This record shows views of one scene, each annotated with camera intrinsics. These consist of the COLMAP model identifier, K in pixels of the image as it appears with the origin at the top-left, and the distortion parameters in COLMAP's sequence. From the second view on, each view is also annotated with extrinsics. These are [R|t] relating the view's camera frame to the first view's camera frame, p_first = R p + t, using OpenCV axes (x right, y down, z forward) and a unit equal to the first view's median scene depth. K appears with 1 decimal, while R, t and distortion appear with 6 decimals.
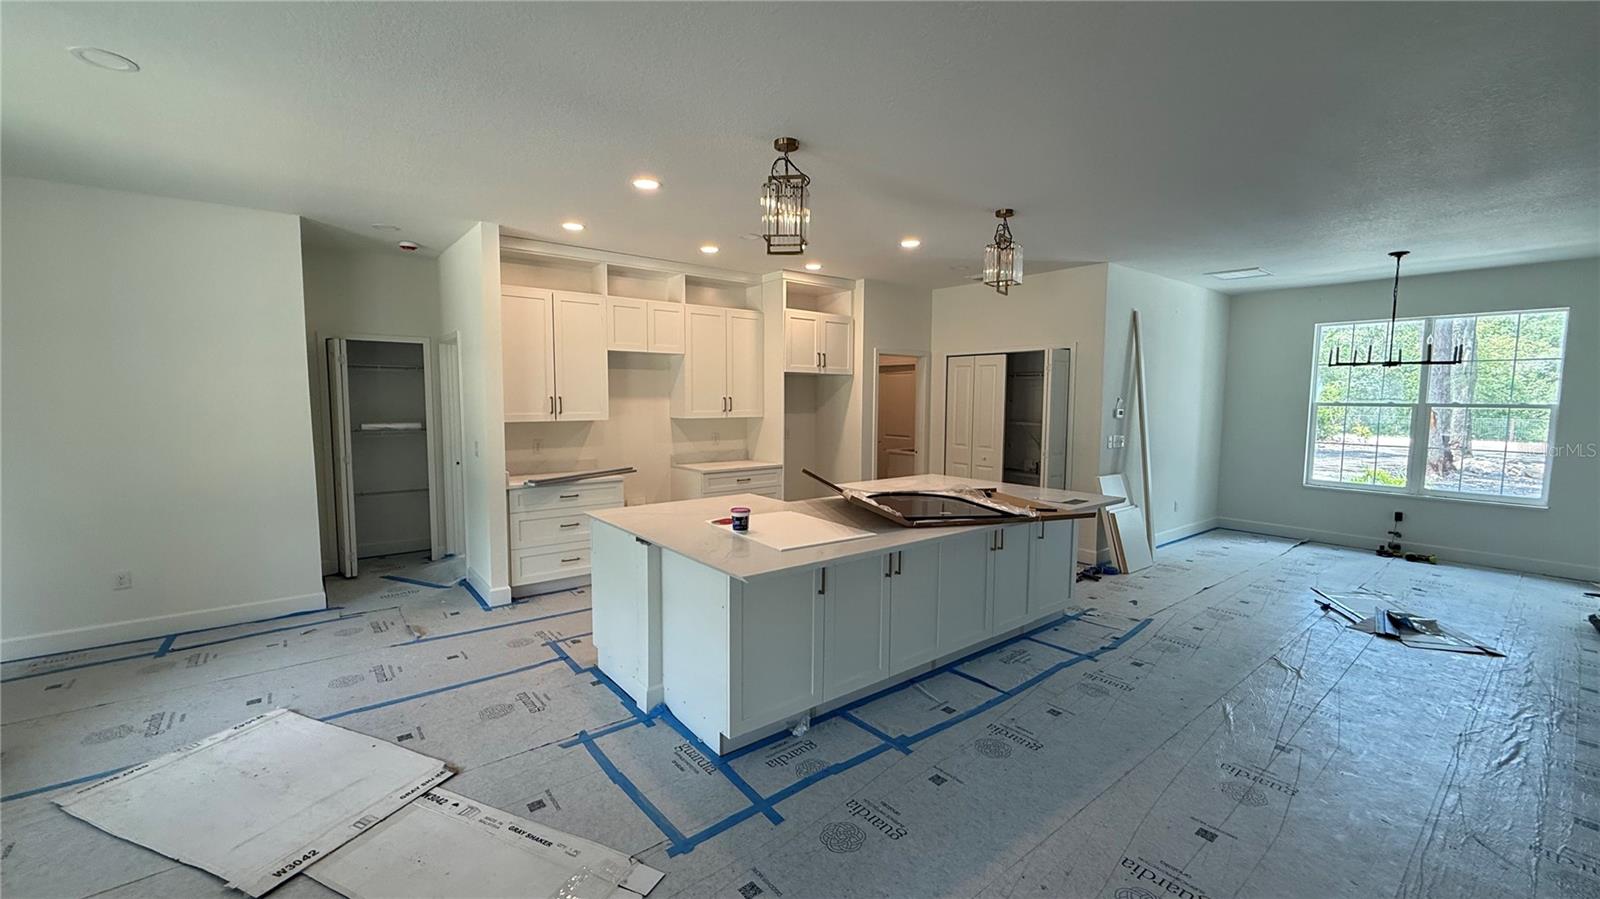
lens RADIAL K [[637.7, 0, 800.0], [0, 637.7, 451.9], [0, 0, 1]] dist [-0.001901, -0.000125]
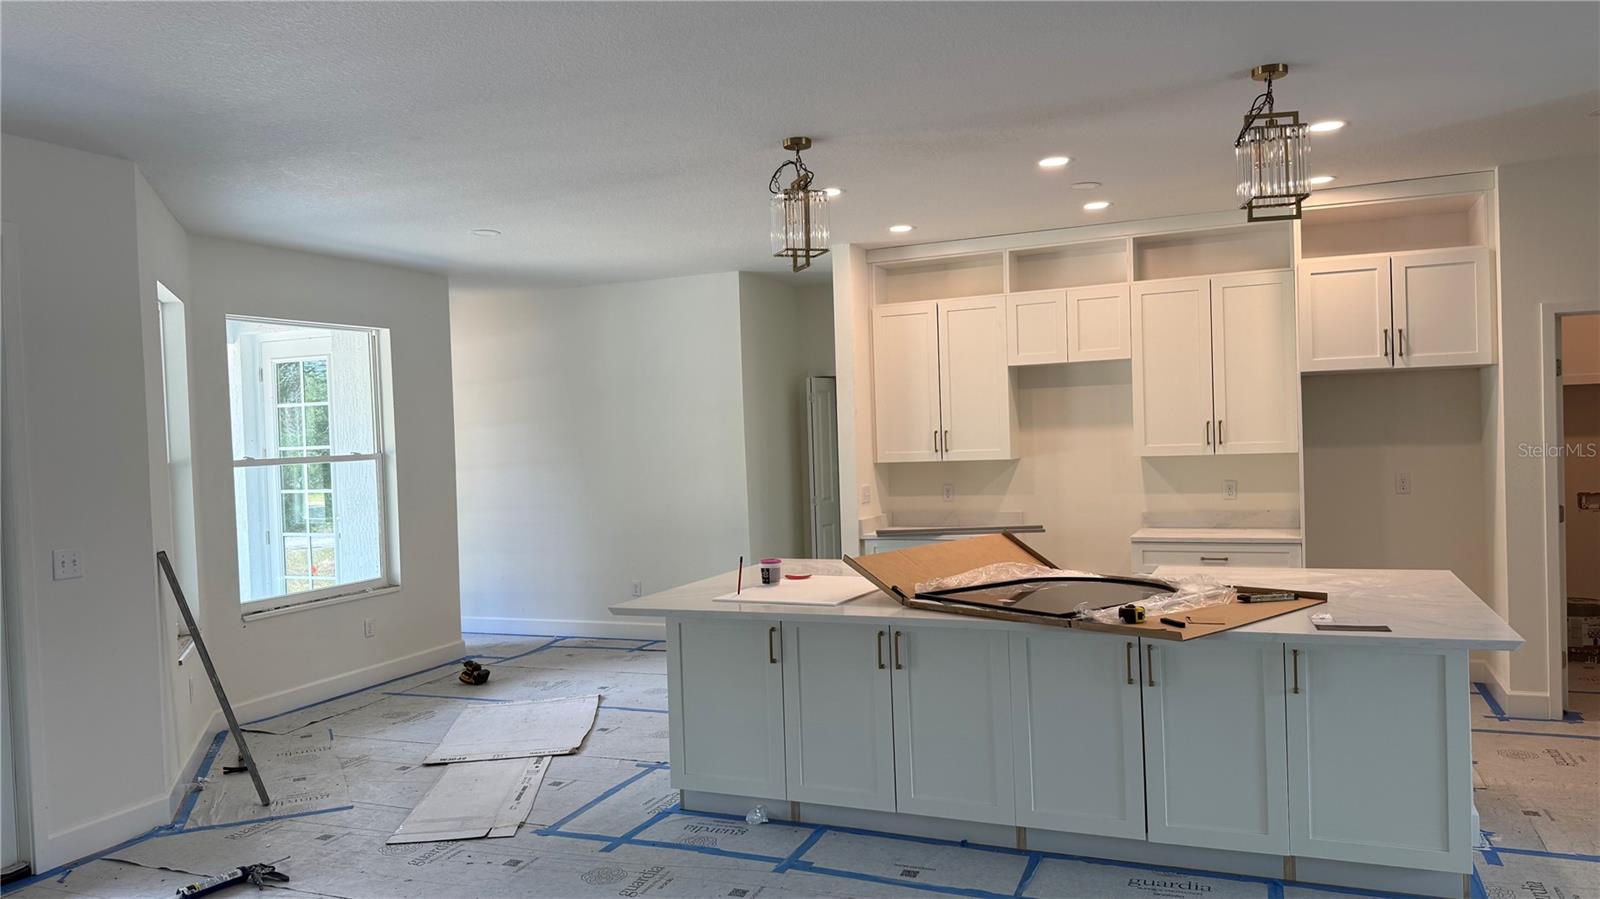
lens RADIAL K [[1132.7, 0, 798.4], [0, 1132.7, 450.2], [0, 0, 1]] dist [0.041311, 0.000111]
pose [[0.466993, -0.010439, -0.884199, 0.768624], [-0.039187, 0.998704, -0.032488, -0.008434], [0.883392, 0.049820, 0.465979, 0.169490]]
